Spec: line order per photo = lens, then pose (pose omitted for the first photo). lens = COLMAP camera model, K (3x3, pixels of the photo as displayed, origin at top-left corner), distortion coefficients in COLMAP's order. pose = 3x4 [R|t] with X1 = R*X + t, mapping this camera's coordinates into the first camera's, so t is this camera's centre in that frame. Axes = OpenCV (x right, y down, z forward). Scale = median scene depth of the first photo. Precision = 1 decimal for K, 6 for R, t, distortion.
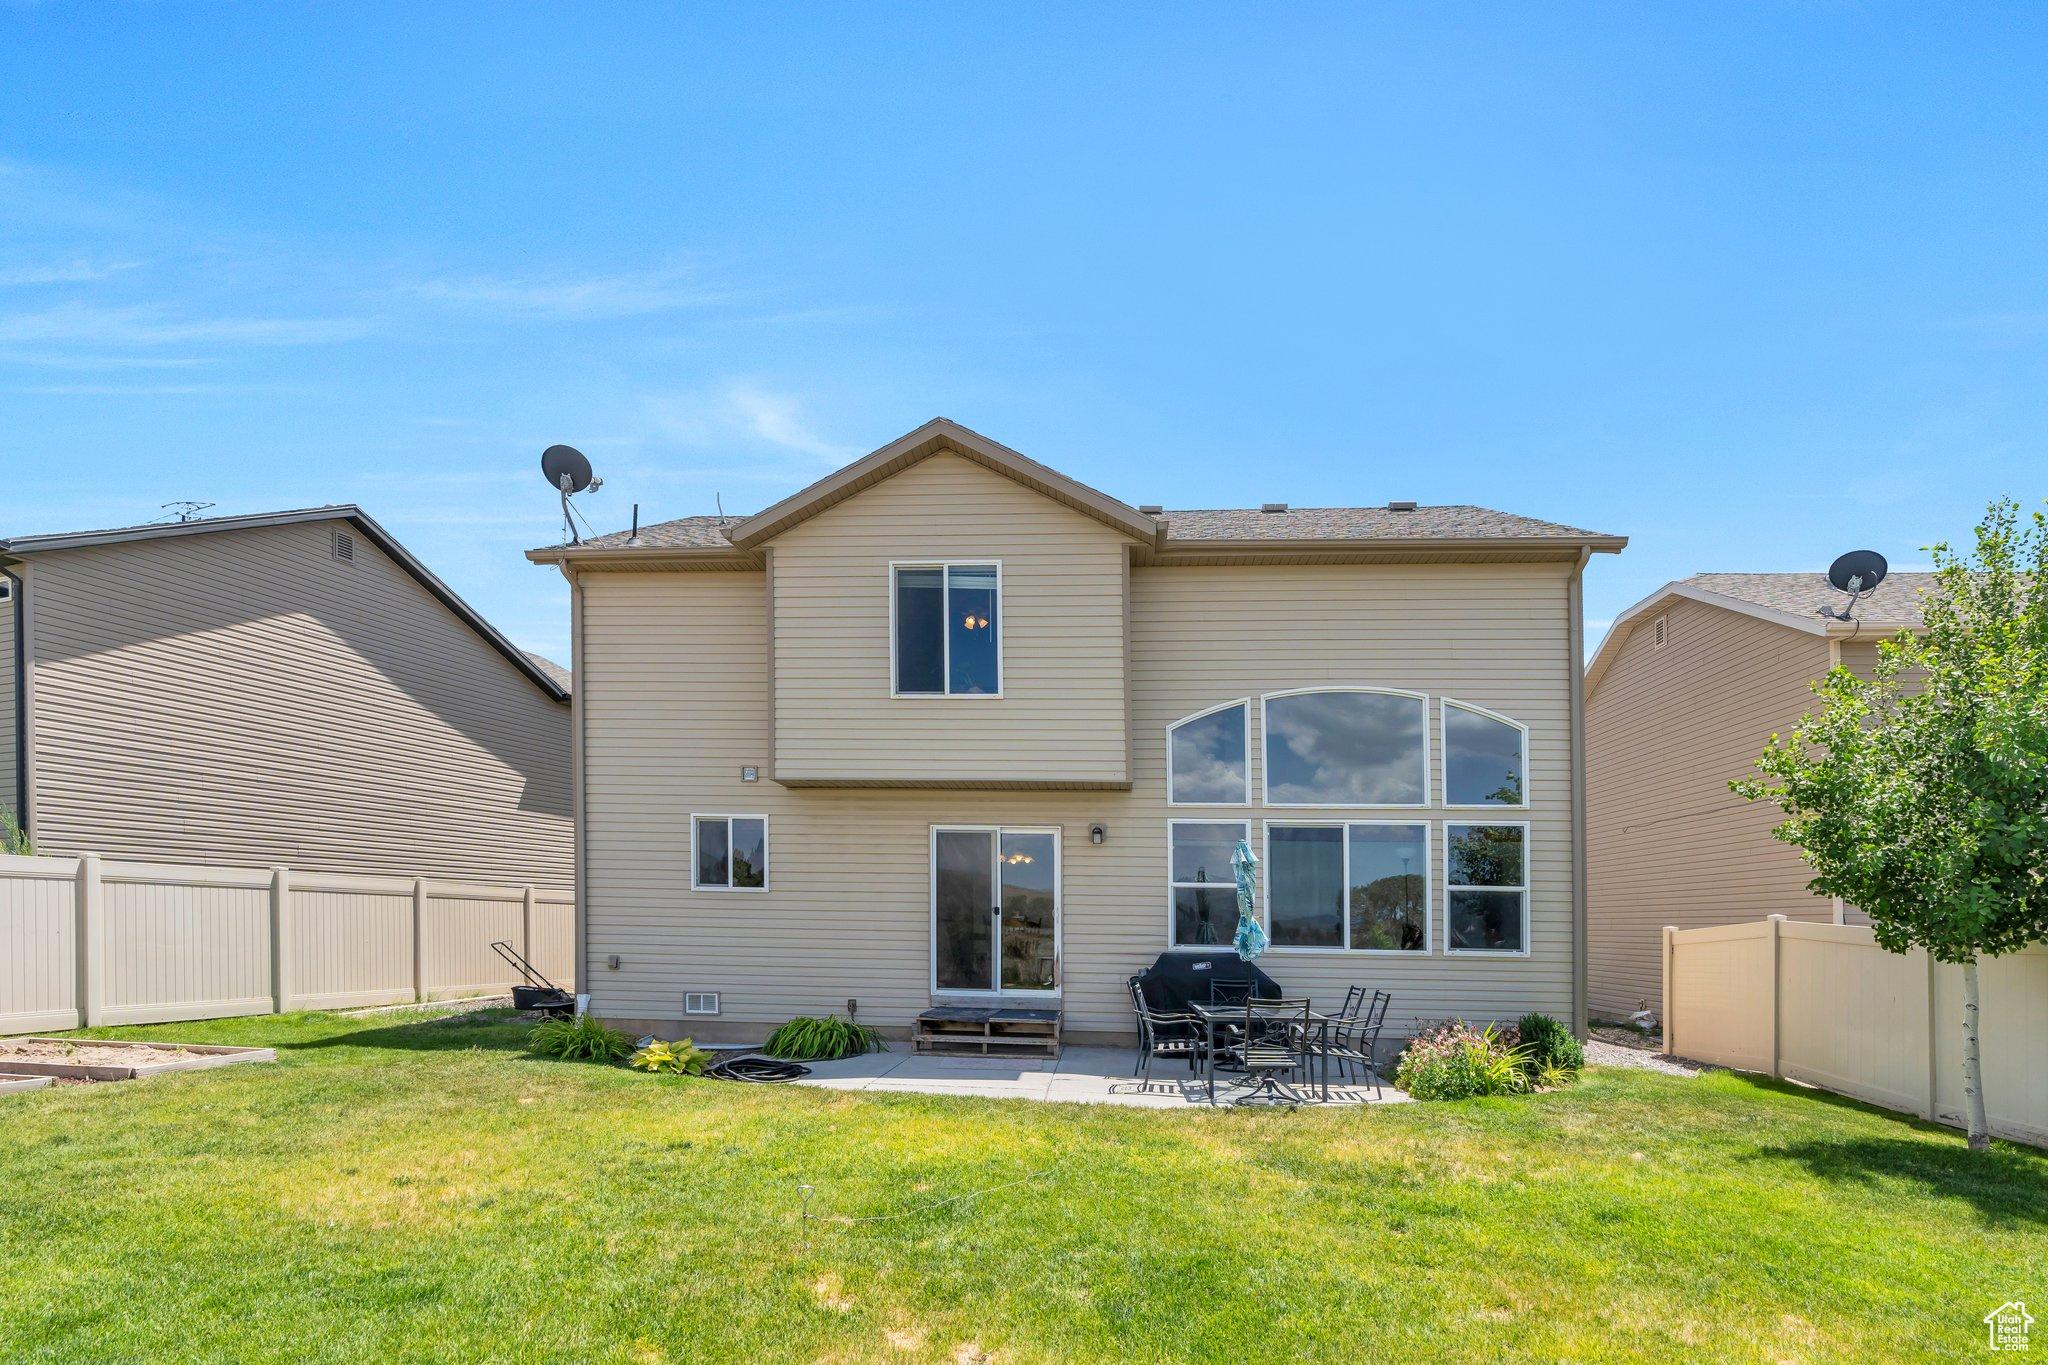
lens RADIAL K [[935.6, 0, 1024.2], [0, 935.6, 730.9], [0, 0, 1]] dist [0.000053, 0.000927]
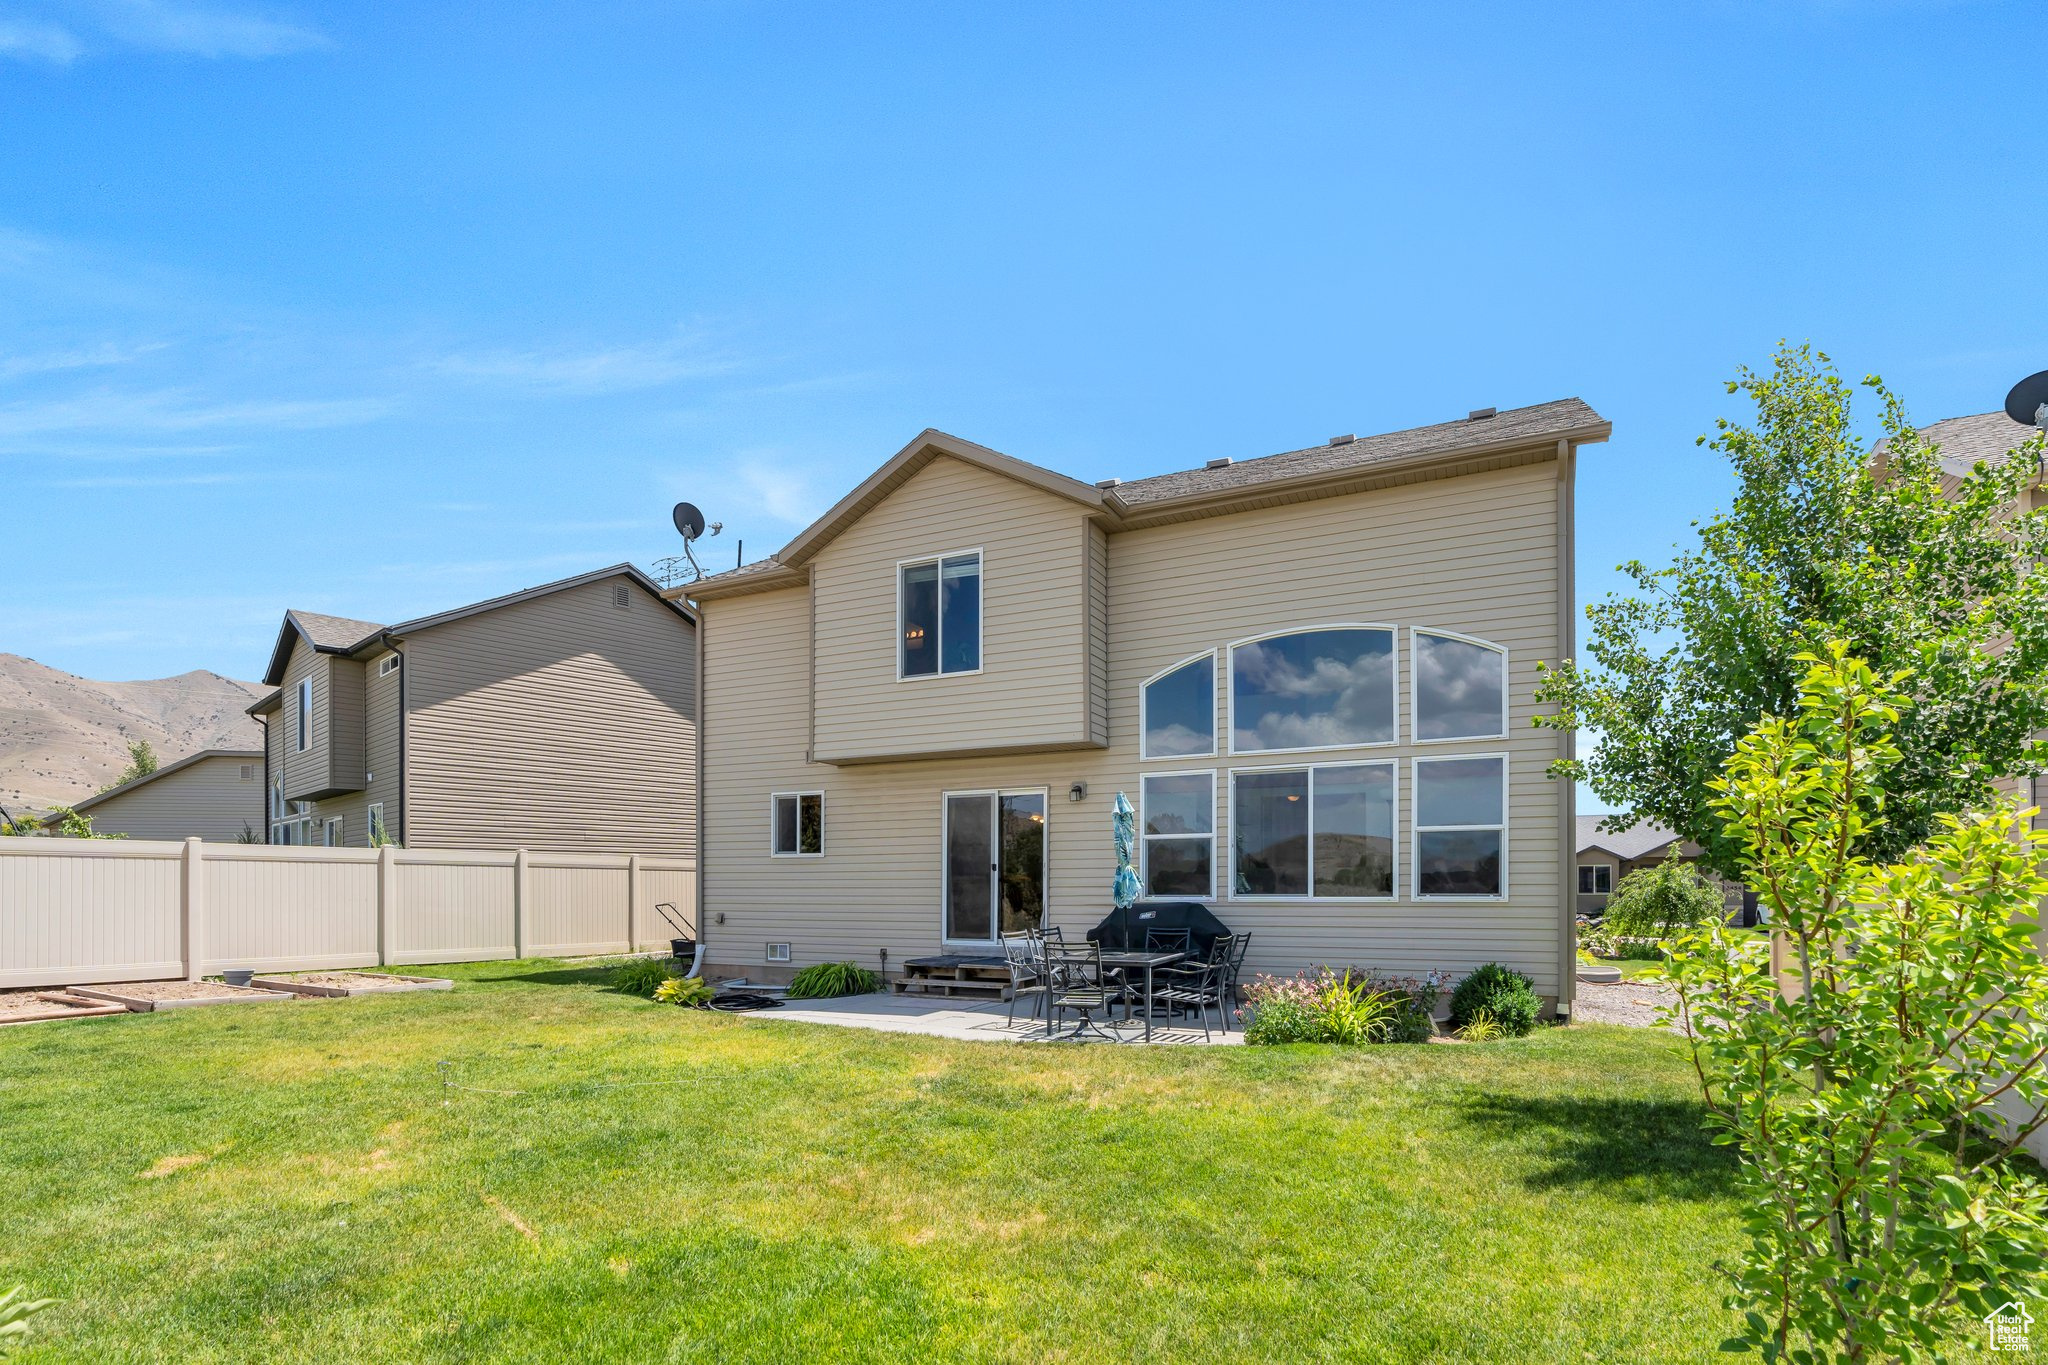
lens RADIAL K [[926.6, 0, 1027.1], [0, 926.6, 674.5], [0, 0, 1]] dist [-0.002255, -0.000588]
pose [[0.937140, -0.097683, -0.335002, 0.383114], [0.090285, 0.995205, -0.037625, 0.012074], [0.337071, 0.005014, 0.941466, -0.006730]]
